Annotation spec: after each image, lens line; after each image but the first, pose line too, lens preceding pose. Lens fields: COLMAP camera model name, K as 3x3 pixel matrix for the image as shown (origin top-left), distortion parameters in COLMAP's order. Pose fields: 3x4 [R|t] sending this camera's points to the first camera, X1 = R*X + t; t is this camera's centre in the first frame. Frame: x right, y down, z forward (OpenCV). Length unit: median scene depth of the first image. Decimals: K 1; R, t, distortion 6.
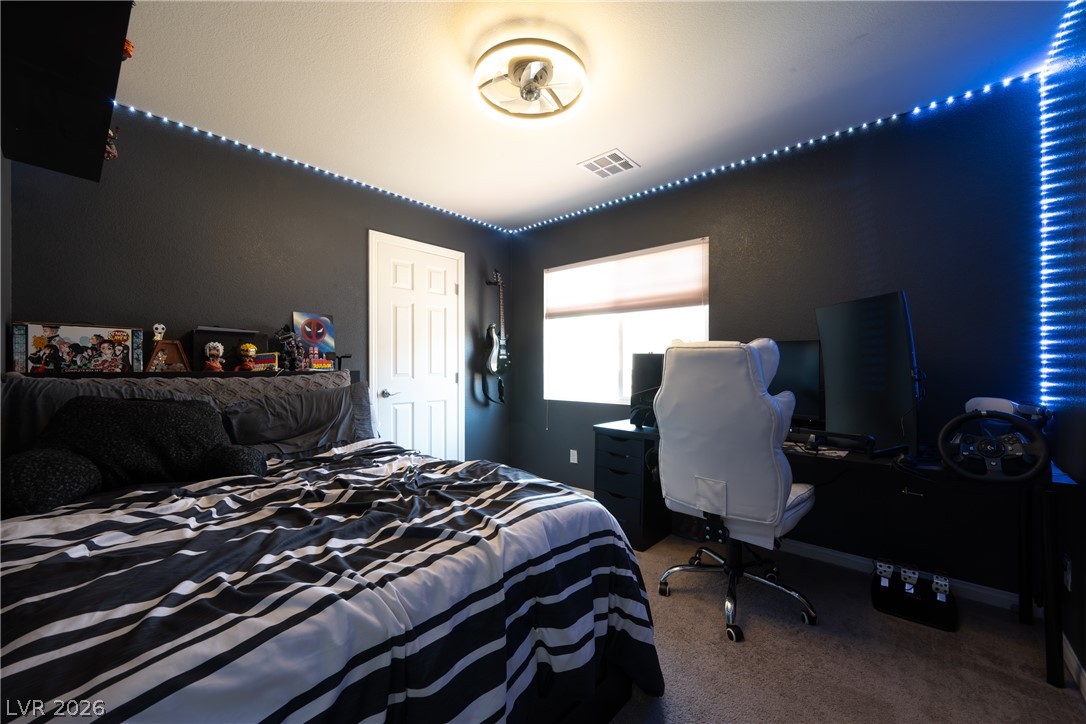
lens RADIAL K [[427.4, 0, 543.2], [0, 427.4, 369.2], [0, 0, 1]] dist [0.000798, 0.000026]
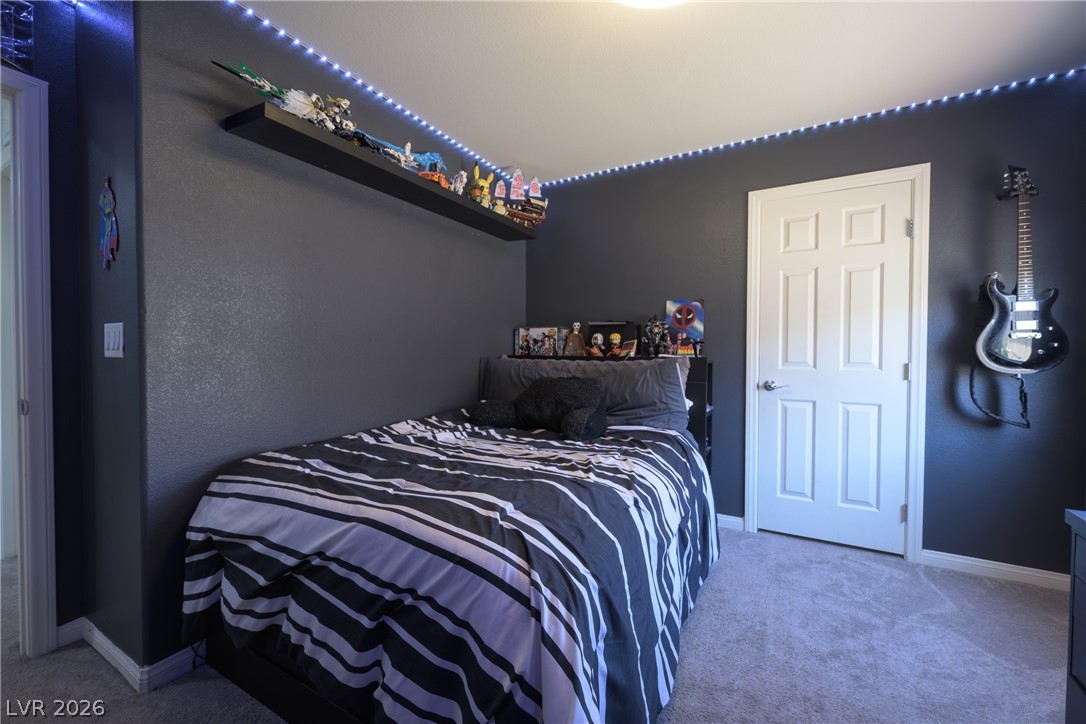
lens RADIAL K [[439.9, 0, 543.0], [0, 439.9, 362.0], [0, 0, 1]] dist [-0.001471, -0.000200]
pose [[0.206292, 0.023224, -0.978215, 0.418460], [-0.009115, 0.999721, 0.021812, -0.003538], [0.978448, 0.004417, 0.206446, 0.469012]]
